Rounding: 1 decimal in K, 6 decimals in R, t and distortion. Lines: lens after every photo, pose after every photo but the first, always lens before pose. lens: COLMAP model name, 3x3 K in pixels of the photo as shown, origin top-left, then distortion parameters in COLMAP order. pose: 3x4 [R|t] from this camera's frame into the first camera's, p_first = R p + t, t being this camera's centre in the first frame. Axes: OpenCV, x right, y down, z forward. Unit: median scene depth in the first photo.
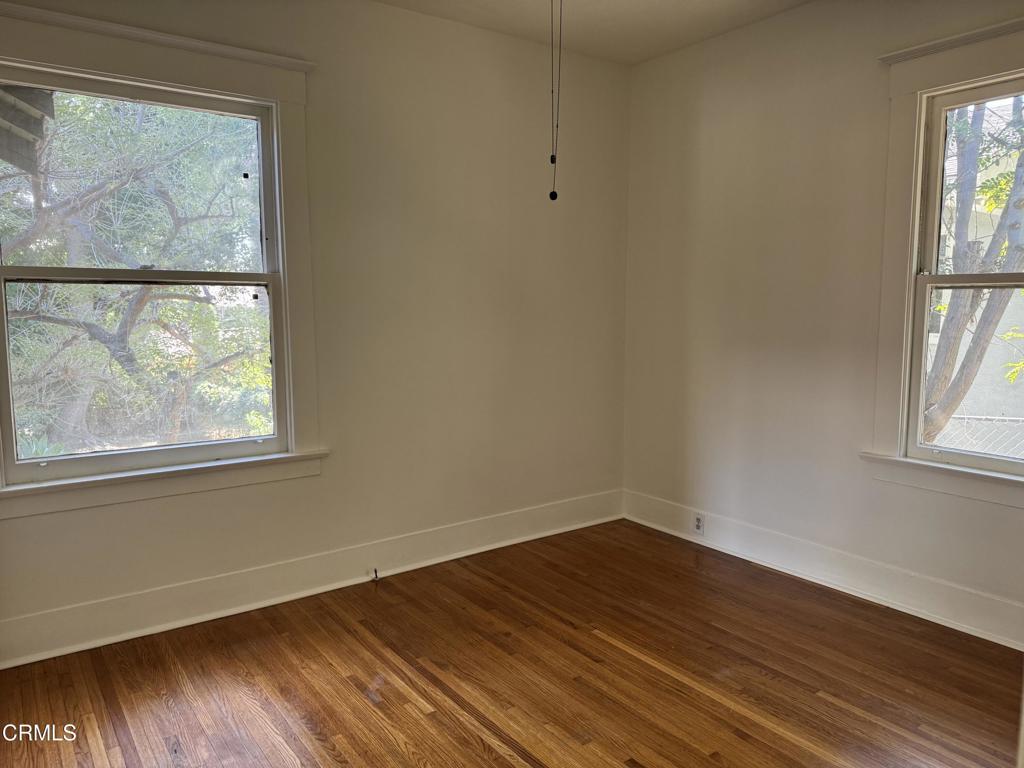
lens RADIAL K [[715.6, 0, 517.6], [0, 715.6, 381.8], [0, 0, 1]] dist [0.078611, -0.102206]
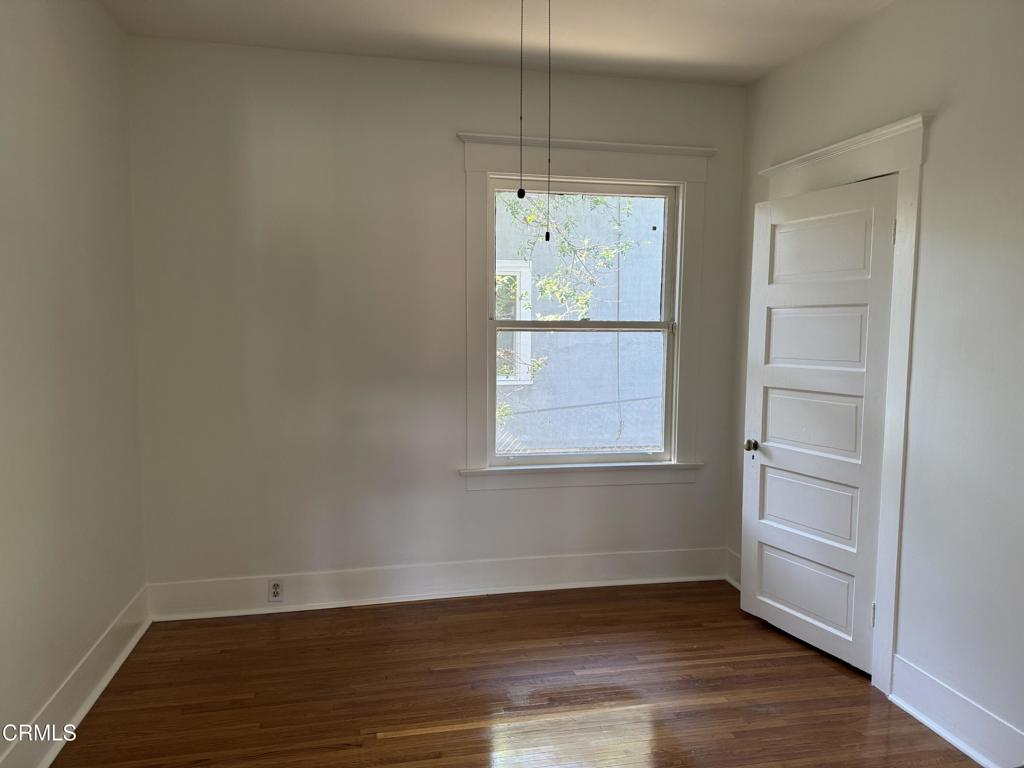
lens RADIAL K [[715.6, 0, 516.3], [0, 715.6, 381.7], [0, 0, 1]] dist [0.078611, -0.102206]
pose [[0.435184, -0.074885, 0.897222, -0.516300], [0.101662, 0.994249, 0.033674, -0.075344], [-0.894584, 0.076559, 0.440294, 0.414775]]
